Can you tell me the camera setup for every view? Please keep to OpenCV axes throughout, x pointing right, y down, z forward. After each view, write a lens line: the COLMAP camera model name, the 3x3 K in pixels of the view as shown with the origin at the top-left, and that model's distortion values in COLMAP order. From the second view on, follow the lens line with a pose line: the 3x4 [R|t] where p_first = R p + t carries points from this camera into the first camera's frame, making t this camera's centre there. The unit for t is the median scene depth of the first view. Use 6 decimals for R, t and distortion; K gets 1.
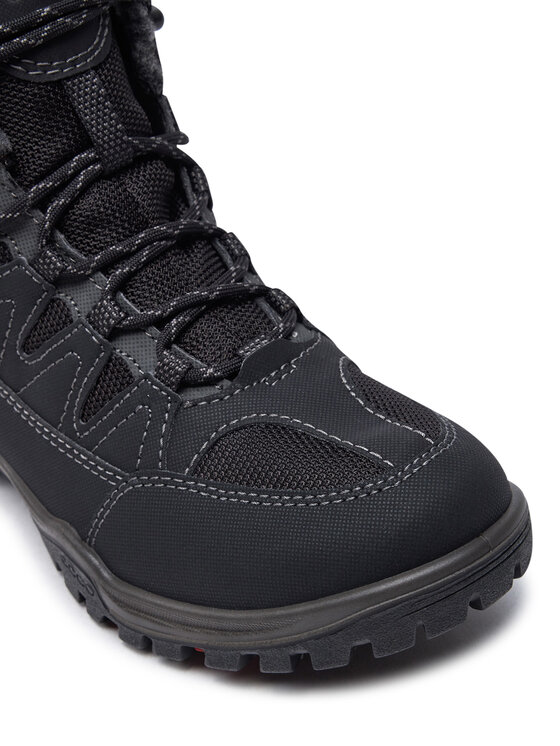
lens RADIAL K [[1339.0, 0, 280.0], [0, 1339.0, 373.0], [0, 0, 1]] dist [0.001913, 0.140315]
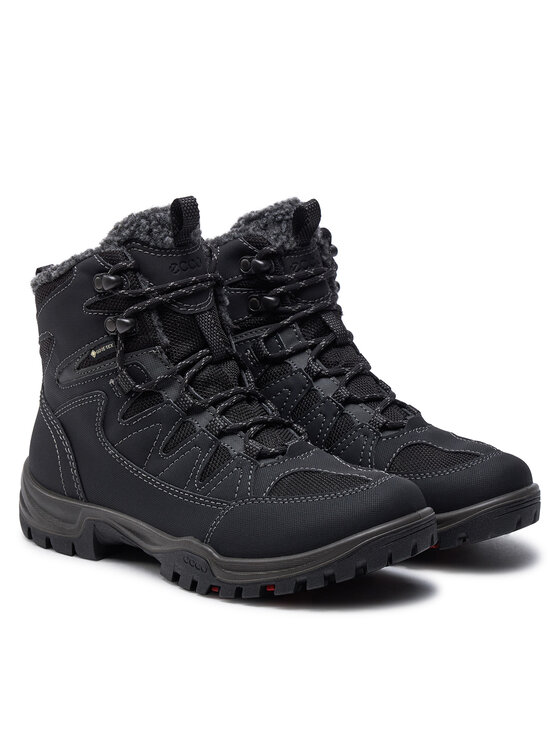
lens RADIAL K [[1797.3, 0, 280.0], [0, 1797.3, 373.0], [0, 0, 1]] dist [0.317859, 0.062922]
pose [[0.980201, 0.050576, 0.191437, -0.545878], [0.026806, 0.924032, -0.381374, 0.890354], [-0.196182, 0.378955, 0.904381, -1.423834]]
